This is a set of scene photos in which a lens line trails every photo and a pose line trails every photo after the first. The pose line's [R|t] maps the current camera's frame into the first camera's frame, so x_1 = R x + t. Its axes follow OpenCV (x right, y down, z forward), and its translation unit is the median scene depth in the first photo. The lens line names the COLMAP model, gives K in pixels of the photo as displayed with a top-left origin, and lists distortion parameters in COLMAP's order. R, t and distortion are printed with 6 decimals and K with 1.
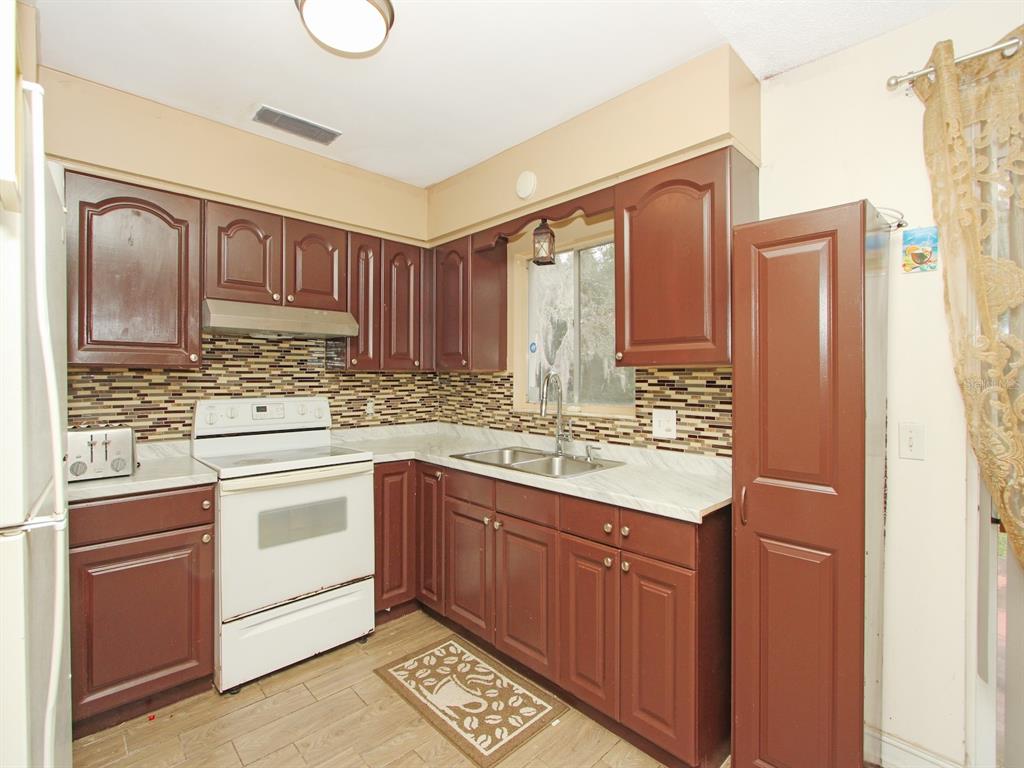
lens RADIAL K [[480.6, 0, 507.8], [0, 480.6, 373.9], [0, 0, 1]] dist [-0.026791, -0.000788]
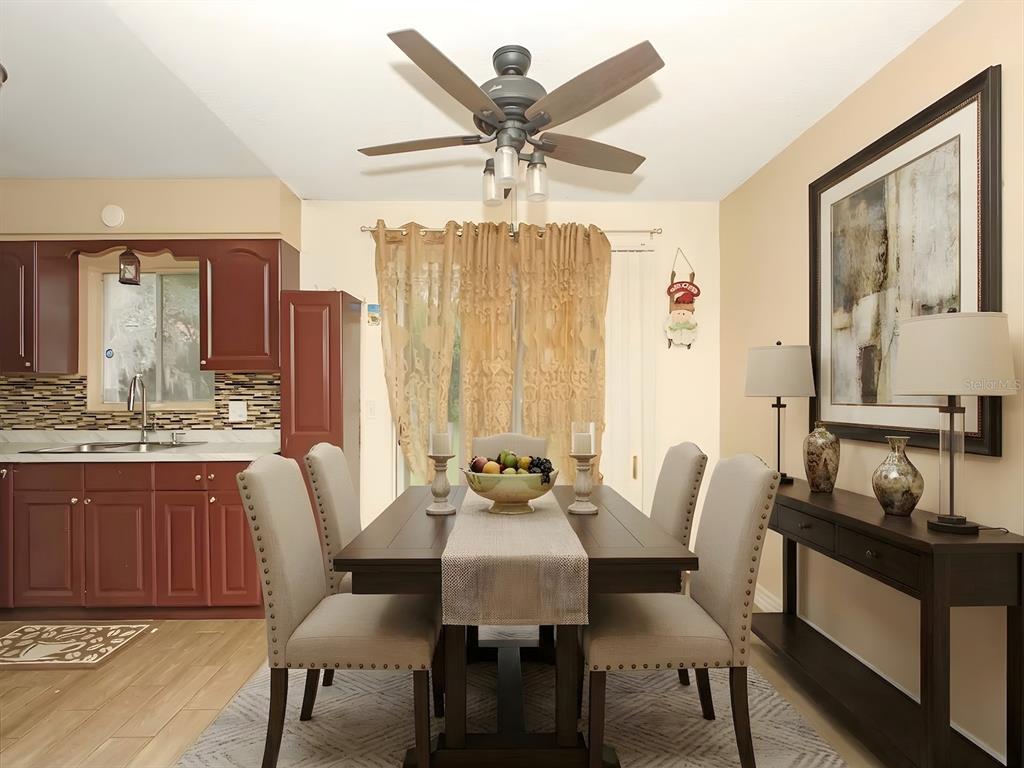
lens RADIAL K [[485.1, 0, 484.7], [0, 485.1, 382.0], [0, 0, 1]] dist [0.002484, 0.002030]
pose [[0.702886, 0.000722, 0.711302, -0.179055], [0.002526, 0.999991, -0.003512, 0.023387], [-0.711298, 0.004265, 0.702878, -0.522585]]
